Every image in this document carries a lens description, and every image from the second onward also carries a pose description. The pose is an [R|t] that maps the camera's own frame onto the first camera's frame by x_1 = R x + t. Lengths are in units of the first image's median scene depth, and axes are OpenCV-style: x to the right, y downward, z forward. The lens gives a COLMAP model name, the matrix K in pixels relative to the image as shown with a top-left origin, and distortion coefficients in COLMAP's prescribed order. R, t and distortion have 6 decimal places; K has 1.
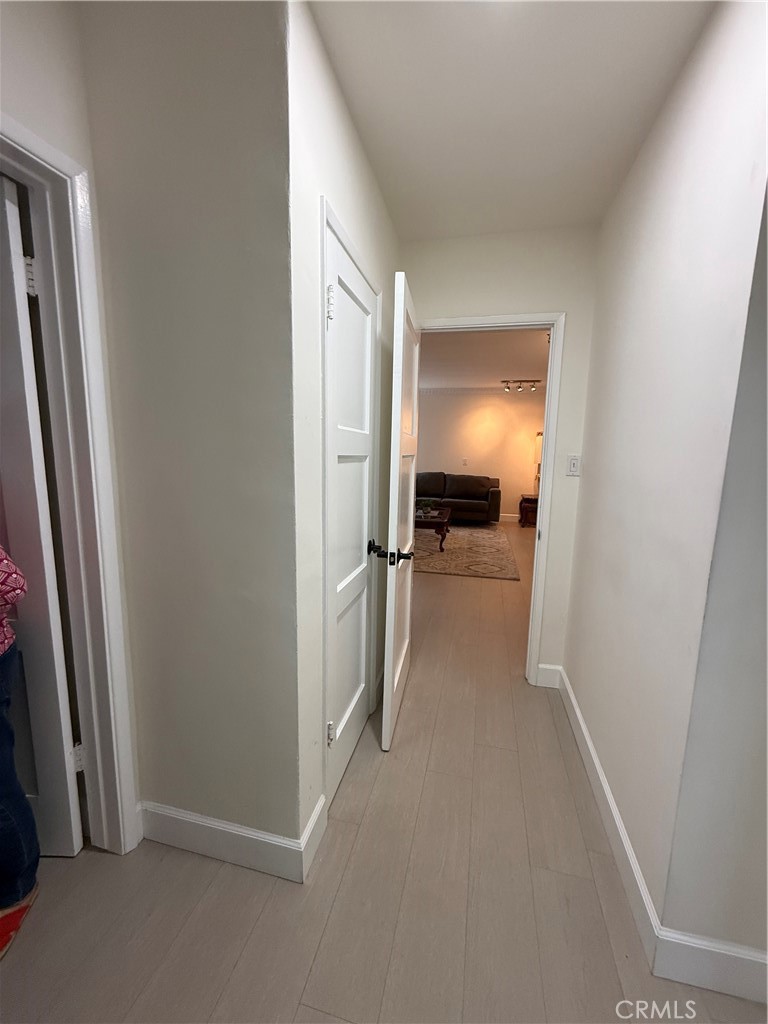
lens RADIAL K [[413.2, 0, 384.0], [0, 413.2, 512.0], [0, 0, 1]] dist [0.000868, 0.000481]
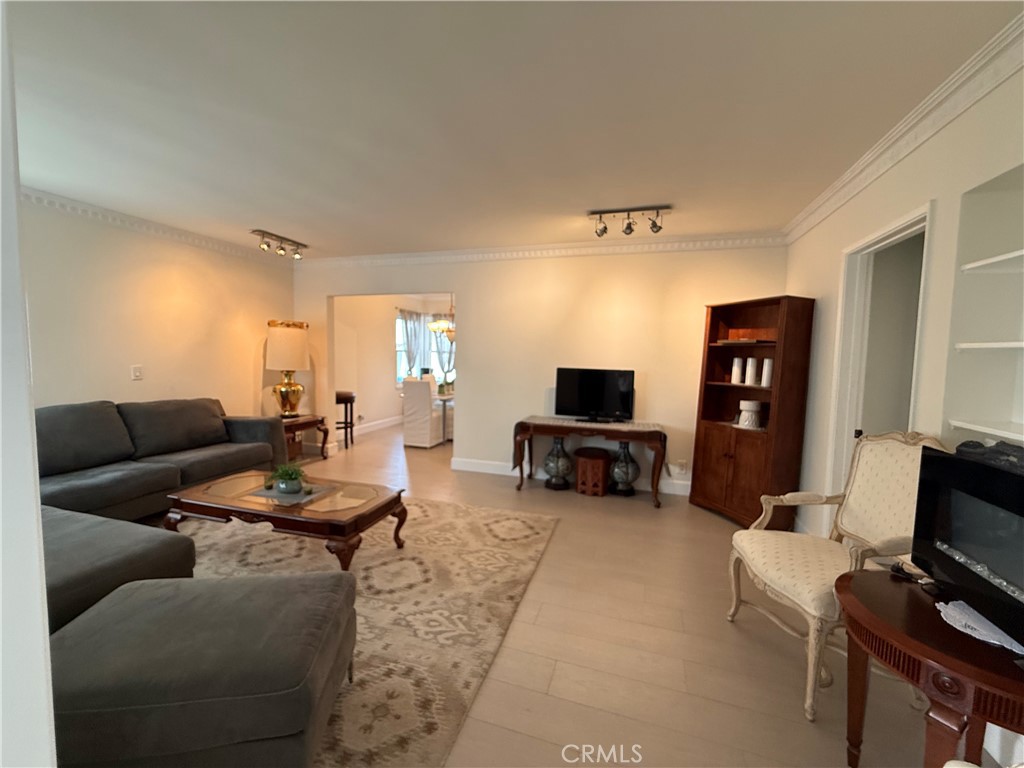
lens RADIAL K [[413.2, 0, 508.8], [0, 413.2, 383.8], [0, 0, 1]] dist [0.000868, 0.000481]
pose [[0.075841, -0.088207, 0.993211, -0.289129], [0.136490, 0.987622, 0.077288, -0.106824], [-0.987734, 0.129702, 0.086942, 0.662490]]
